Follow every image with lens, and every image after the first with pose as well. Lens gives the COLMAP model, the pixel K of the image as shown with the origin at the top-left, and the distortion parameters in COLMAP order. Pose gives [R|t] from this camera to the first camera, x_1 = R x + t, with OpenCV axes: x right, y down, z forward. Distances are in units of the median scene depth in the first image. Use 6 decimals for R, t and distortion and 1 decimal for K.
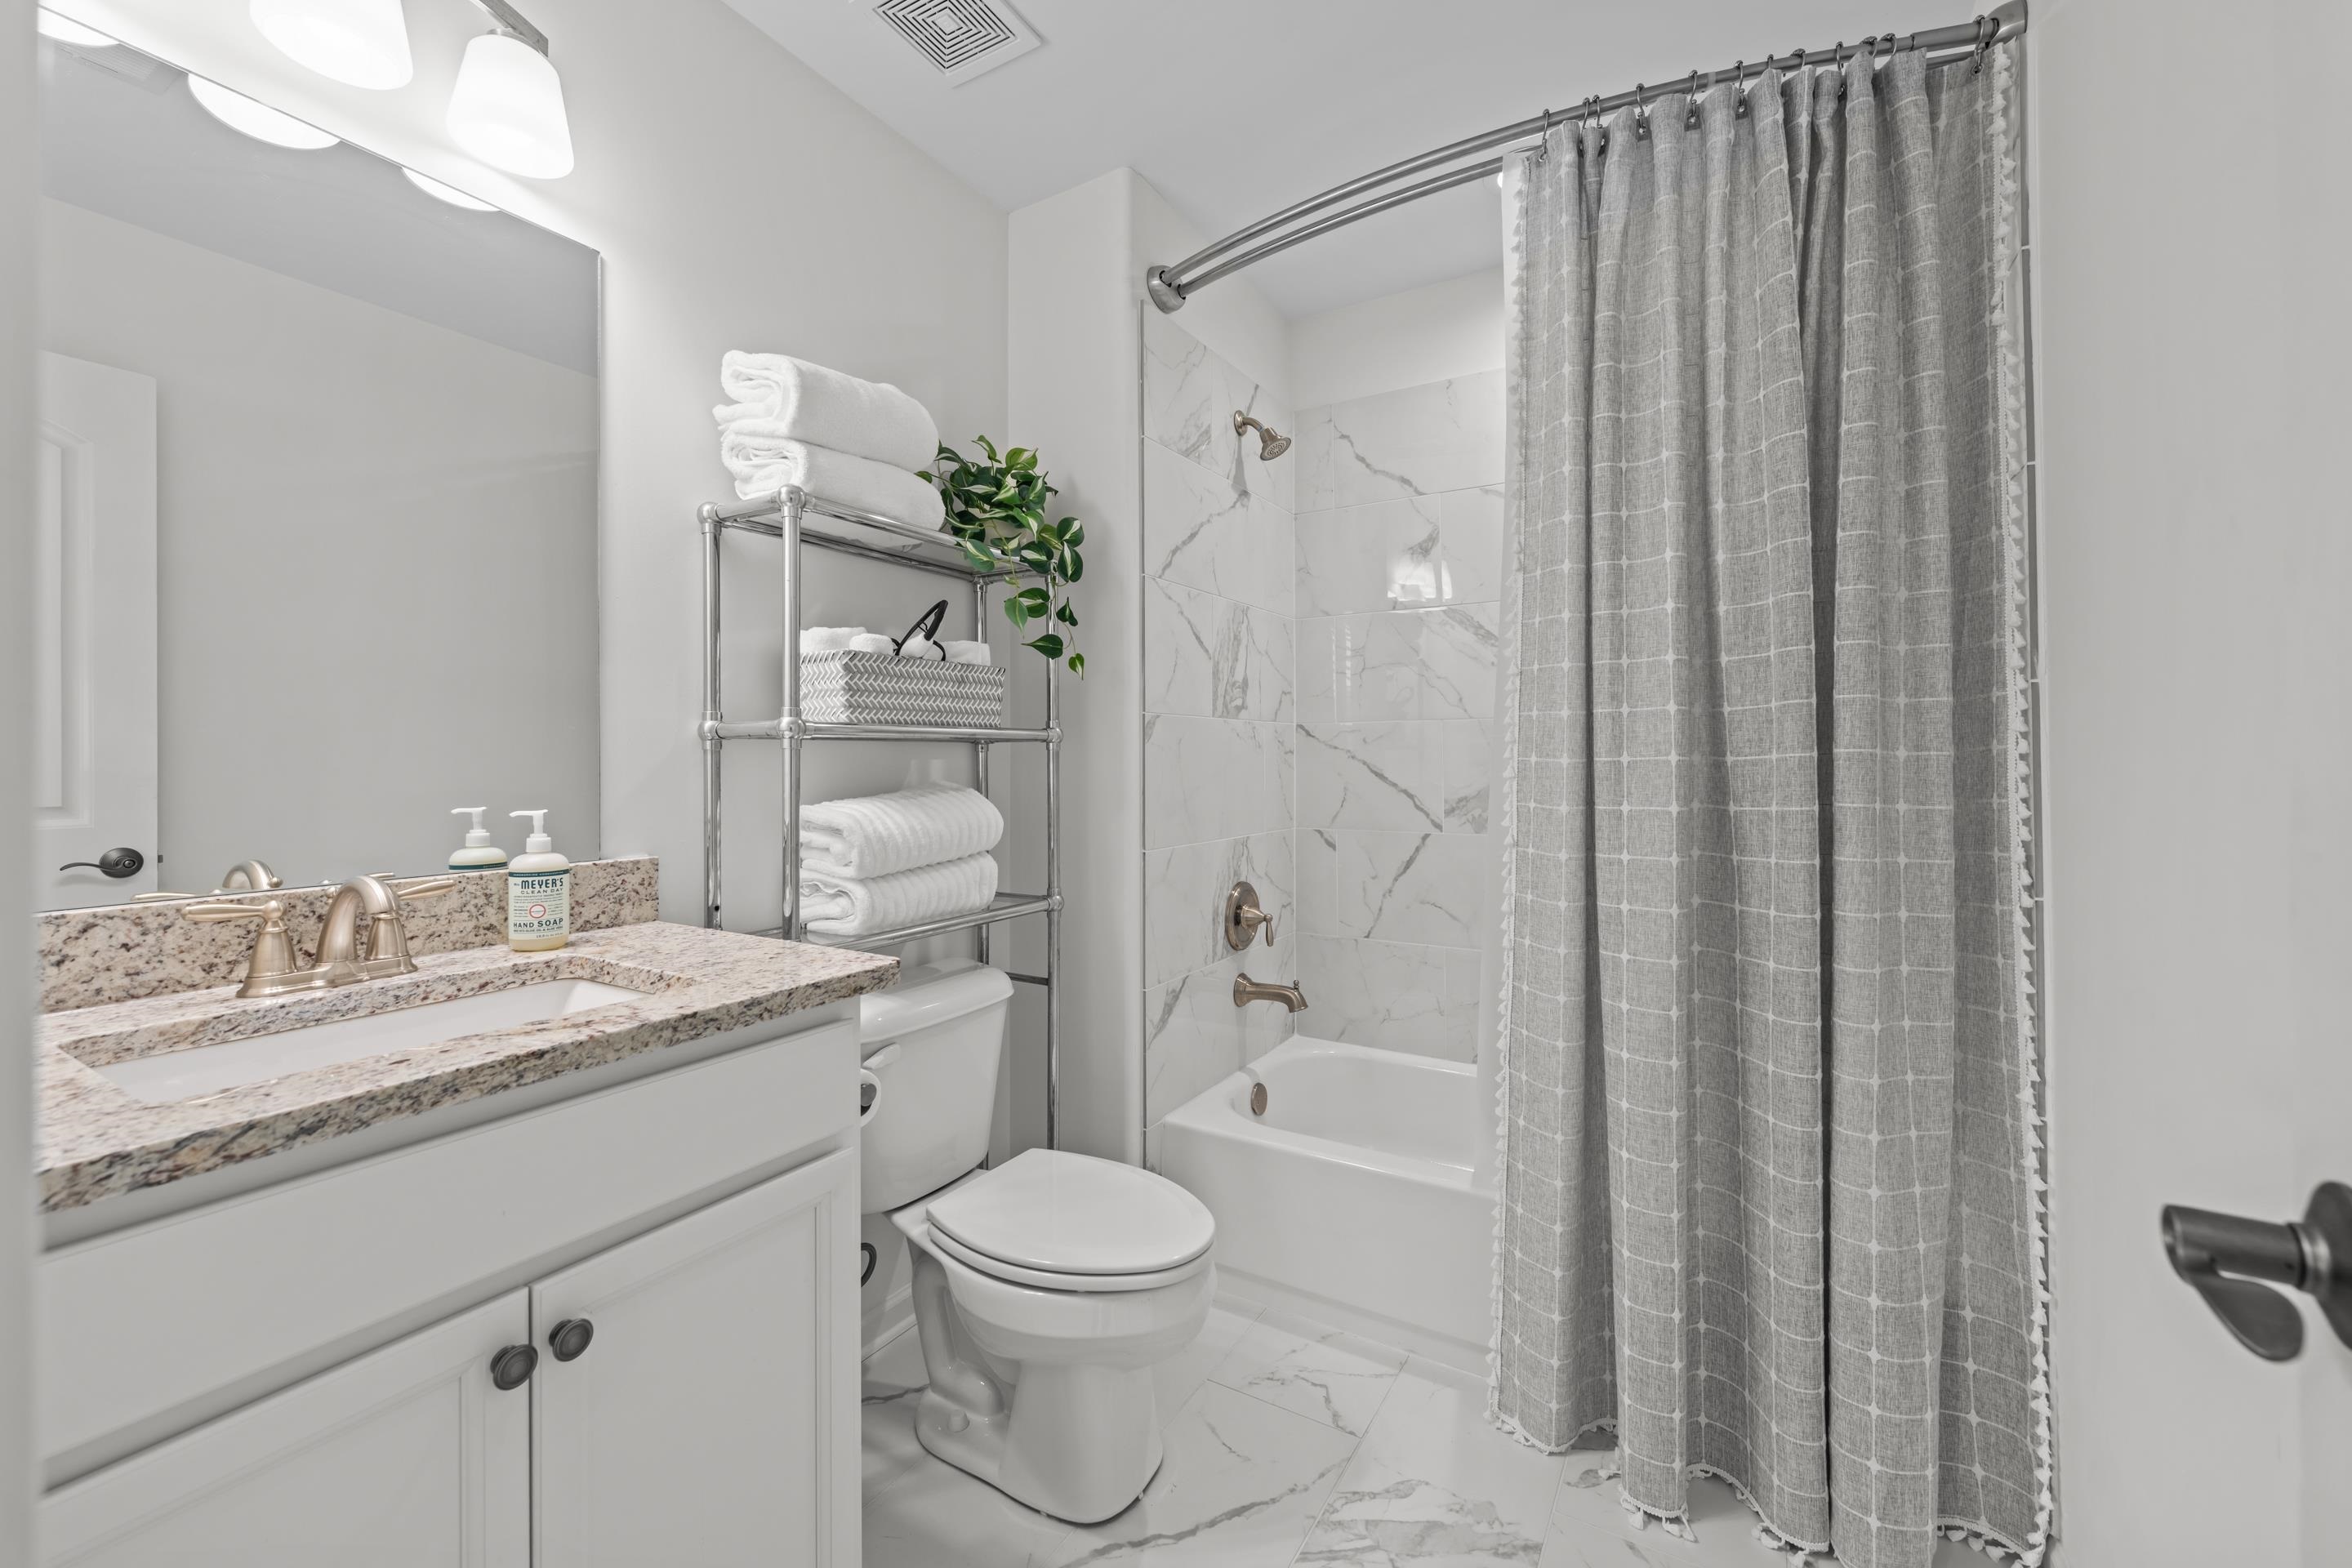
lens RADIAL K [[946.5, 0, 1181.2], [0, 946.5, 770.7], [0, 0, 1]] dist [-0.001778, 0.000162]
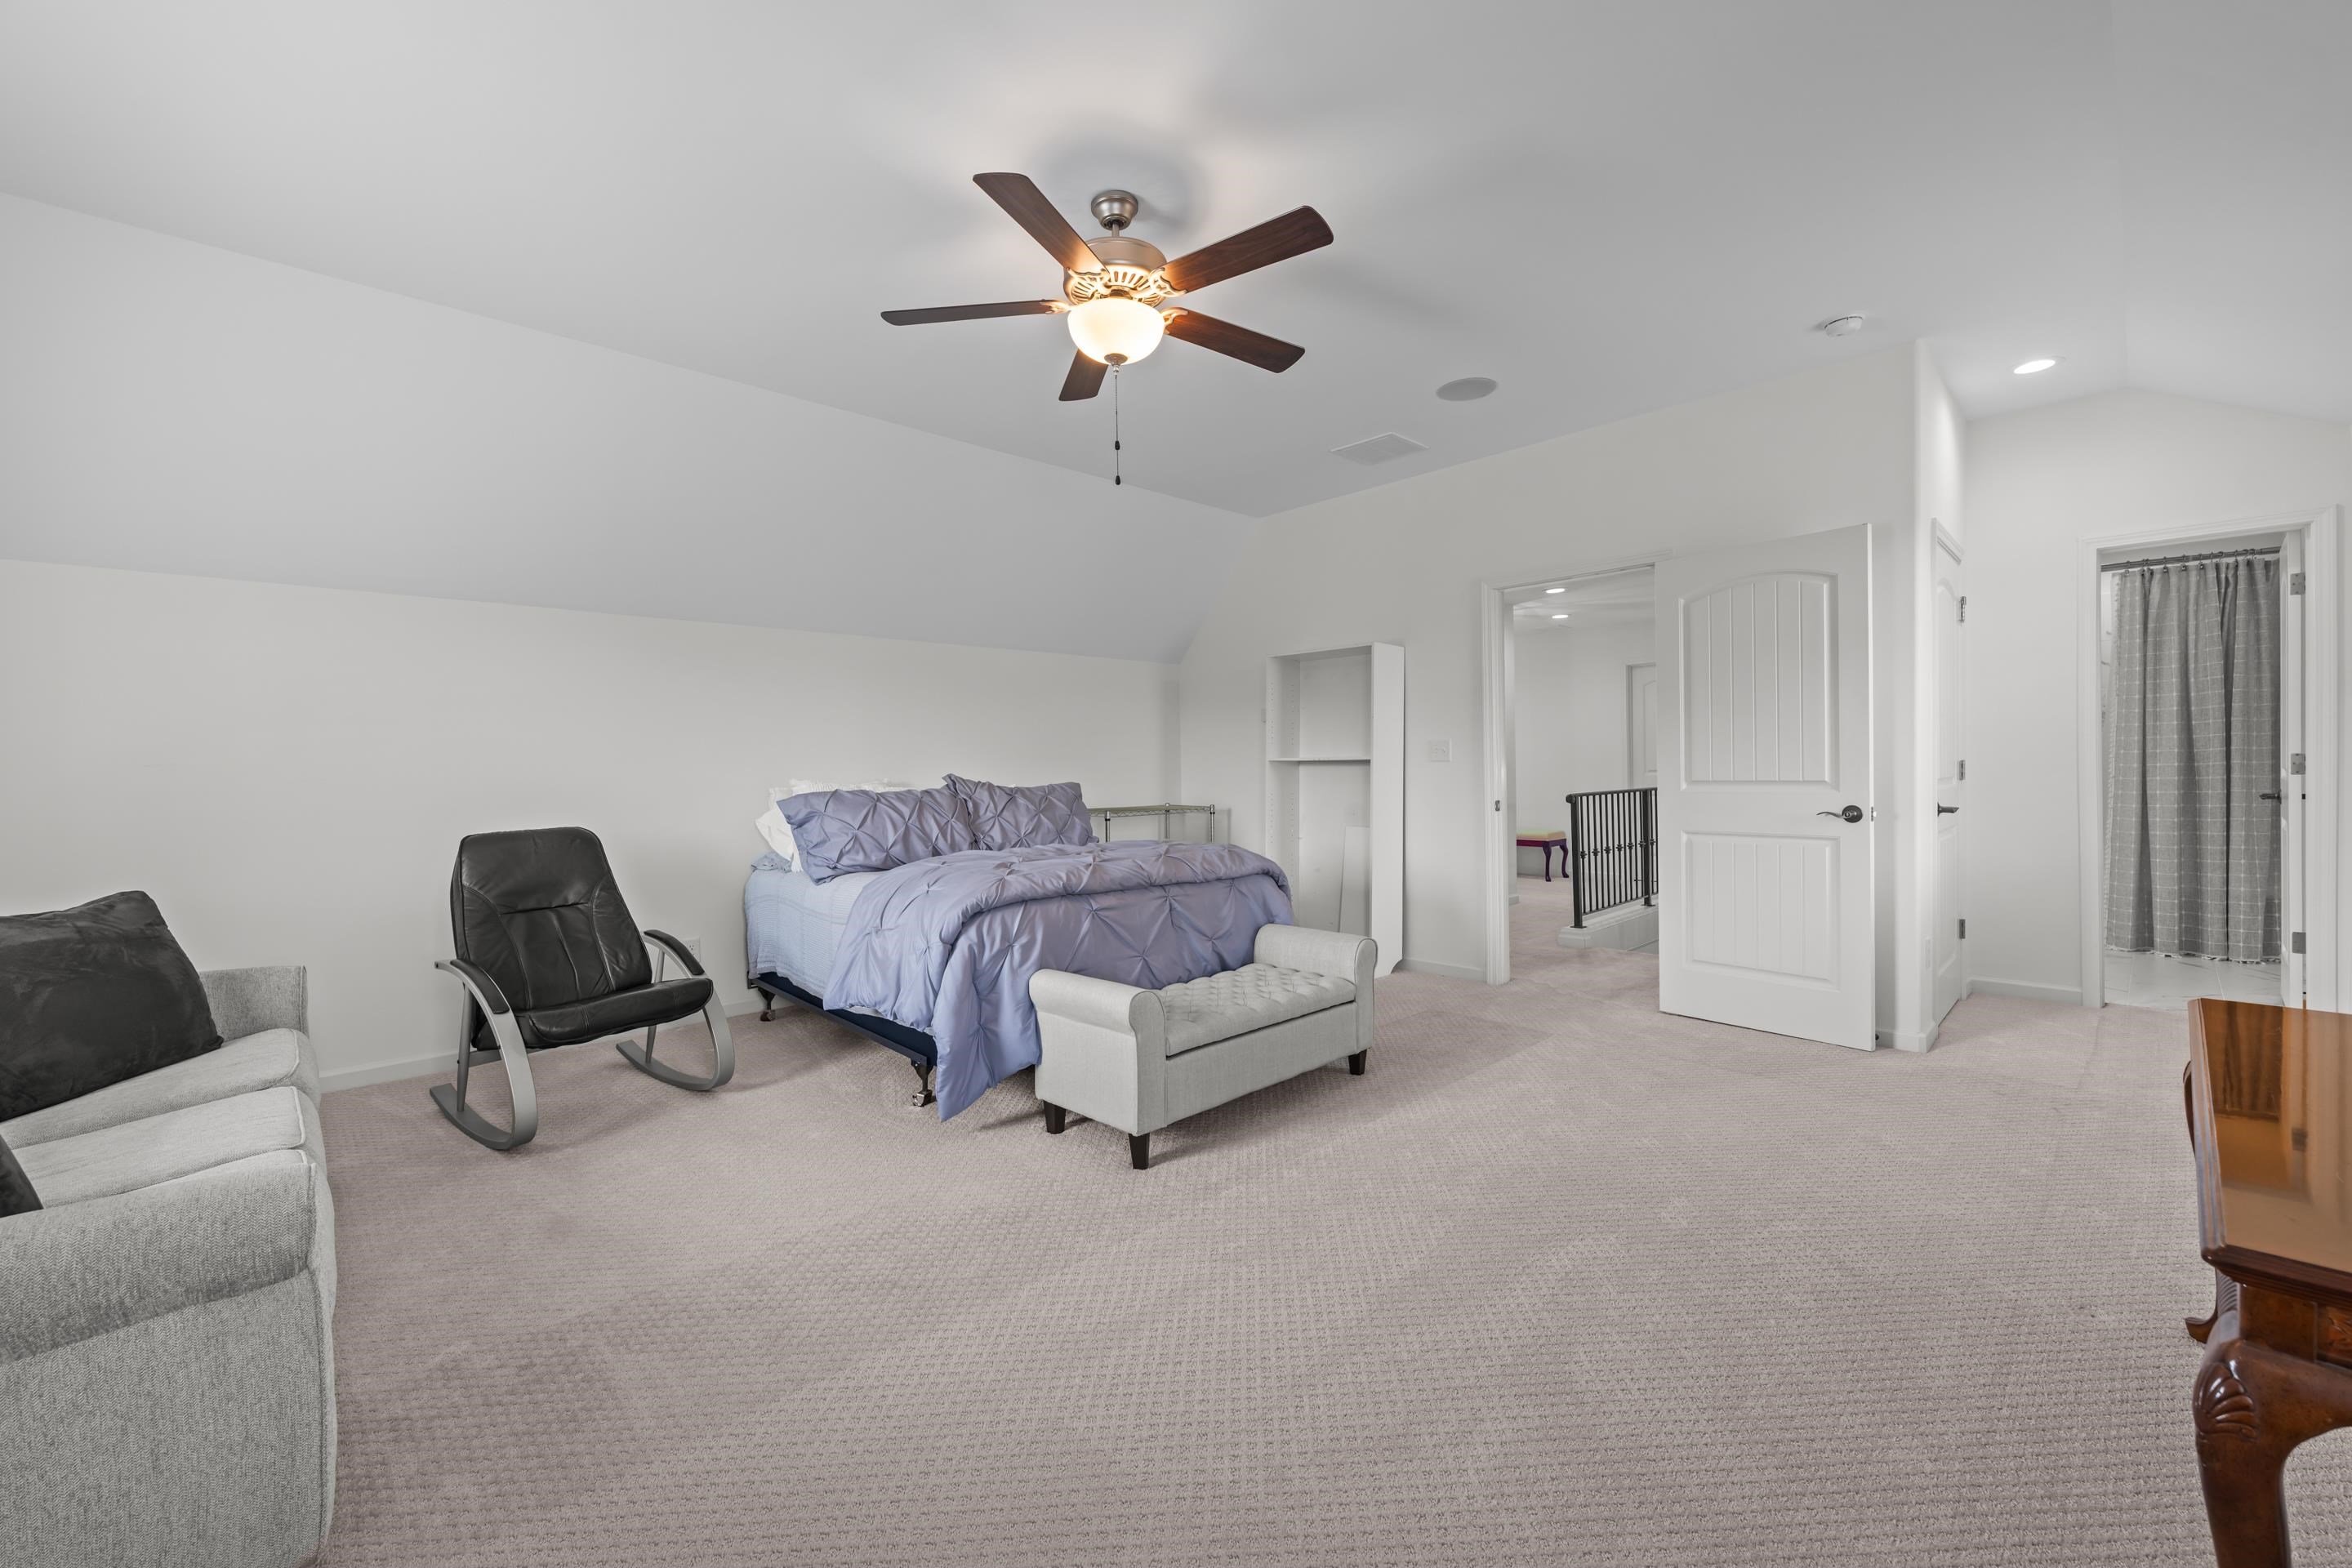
lens RADIAL K [[946.5, 0, 1164.5], [0, 946.5, 793.7], [0, 0, 1]] dist [-0.001778, 0.000162]
pose [[0.963216, -0.006253, -0.268655, -2.305057], [0.012098, 0.999725, 0.020105, 0.034037], [0.268456, -0.022615, 0.963027, -3.630538]]
